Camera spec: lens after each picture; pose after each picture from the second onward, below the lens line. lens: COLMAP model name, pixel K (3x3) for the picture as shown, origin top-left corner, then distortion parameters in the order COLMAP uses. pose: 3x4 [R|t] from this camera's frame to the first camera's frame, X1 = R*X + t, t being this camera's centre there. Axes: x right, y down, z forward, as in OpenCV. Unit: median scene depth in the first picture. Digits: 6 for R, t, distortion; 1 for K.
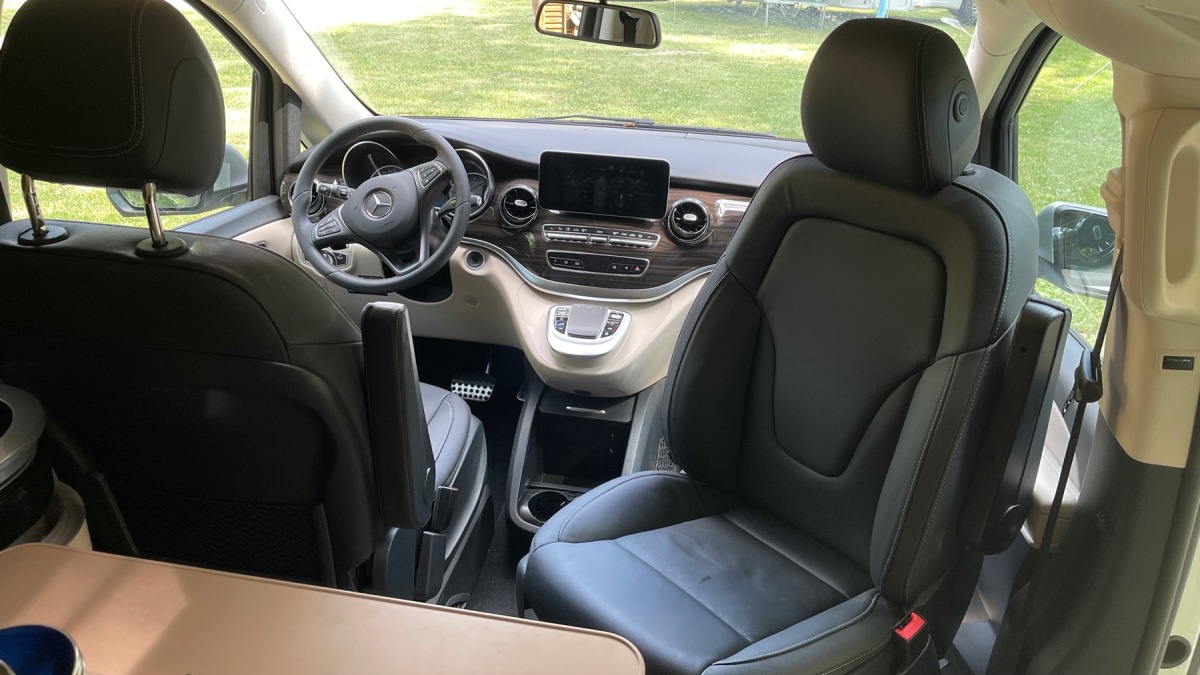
lens RADIAL K [[902.8, 0, 600.0], [0, 902.8, 337.5], [0, 0, 1]] dist [0.021630, -0.004037]
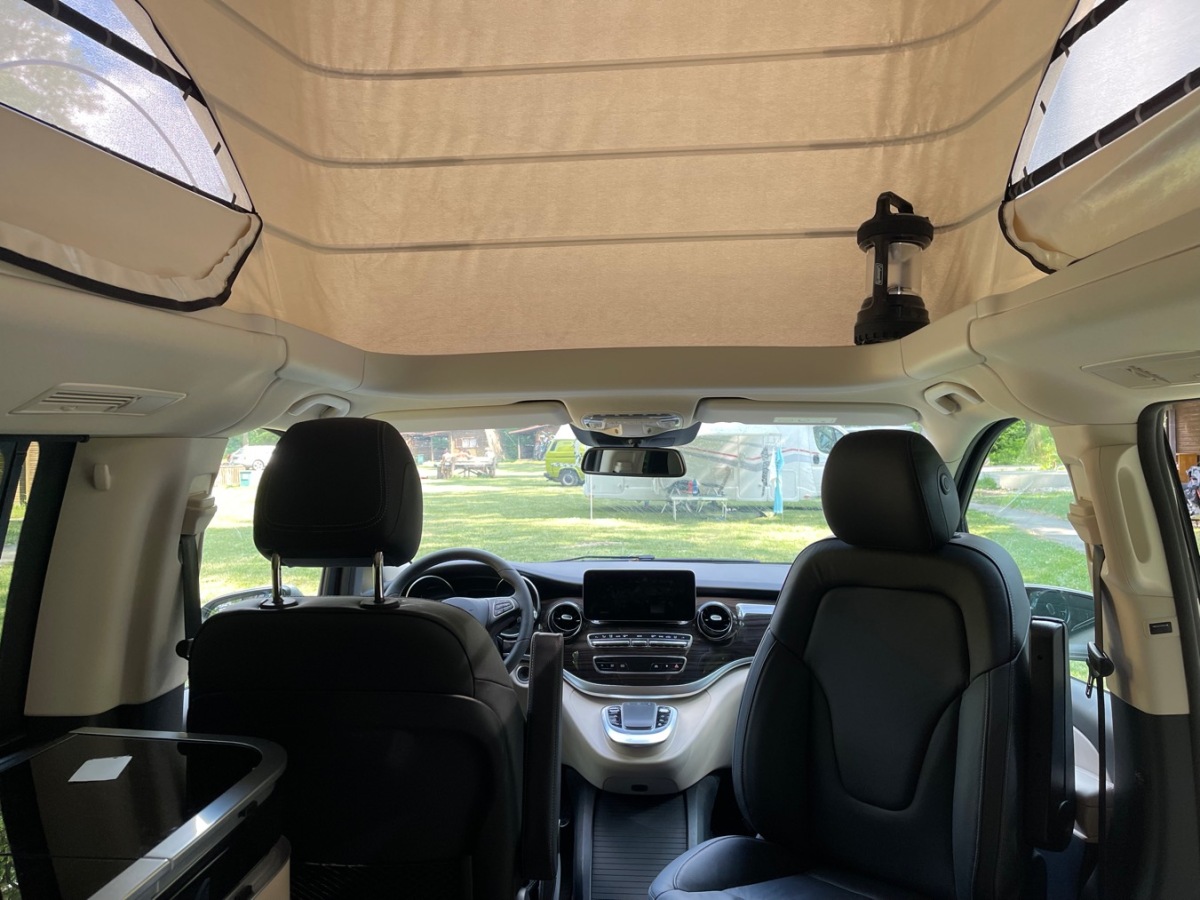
lens RADIAL K [[923.2, 0, 600.0], [0, 923.2, 450.0], [0, 0, 1]] dist [0.006696, -0.002377]
pose [[0.992437, -0.045869, 0.113863, -0.172256], [0.088529, 0.910006, -0.405033, 0.136788], [-0.085038, 0.412050, 0.907184, -0.147674]]
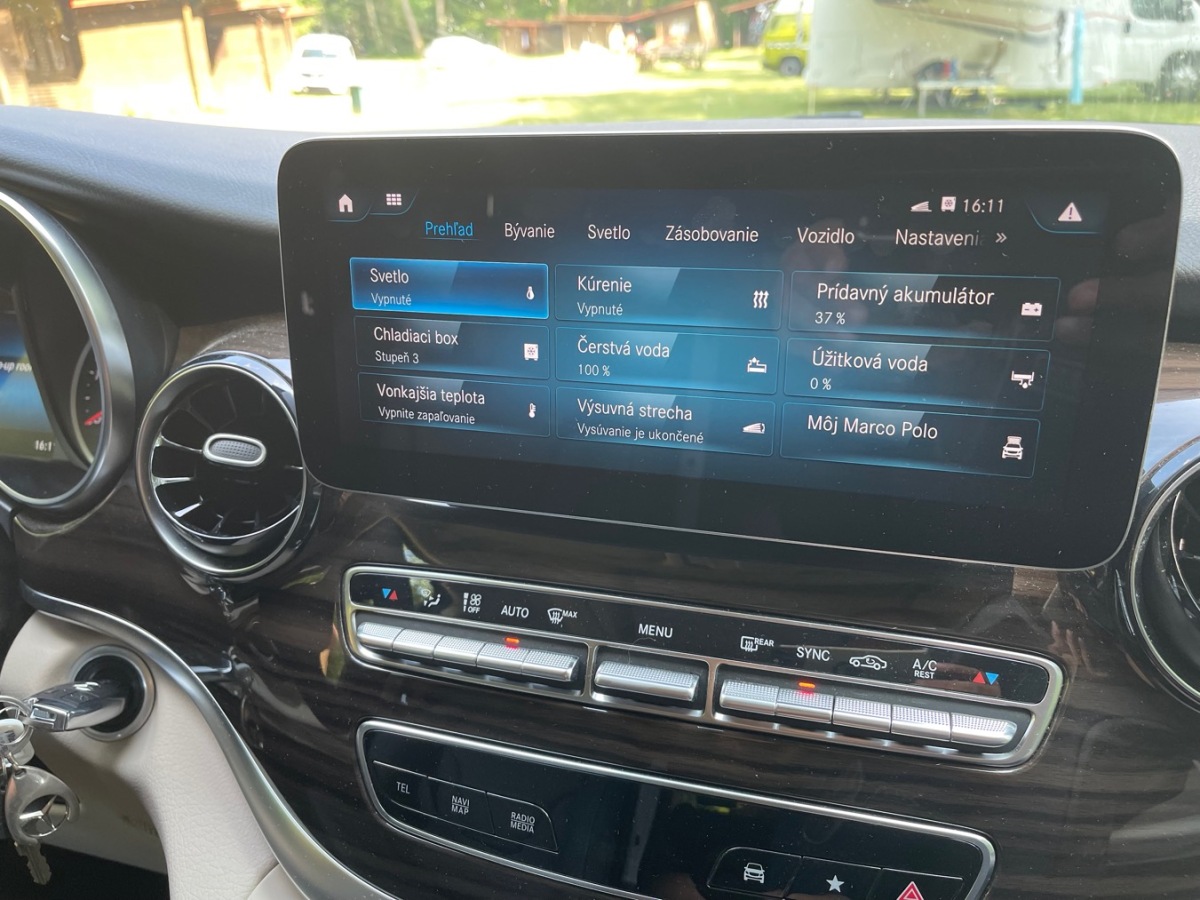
lens RADIAL K [[885.8, 0, 600.0], [0, 885.8, 450.0], [0, 0, 1]] dist [0.054670, -0.087516]
pose [[0.989134, -0.017223, -0.146005, 0.013699], [0.015797, 0.999816, -0.010923, -0.148707], [0.146166, 0.008498, 0.989224, 0.847923]]
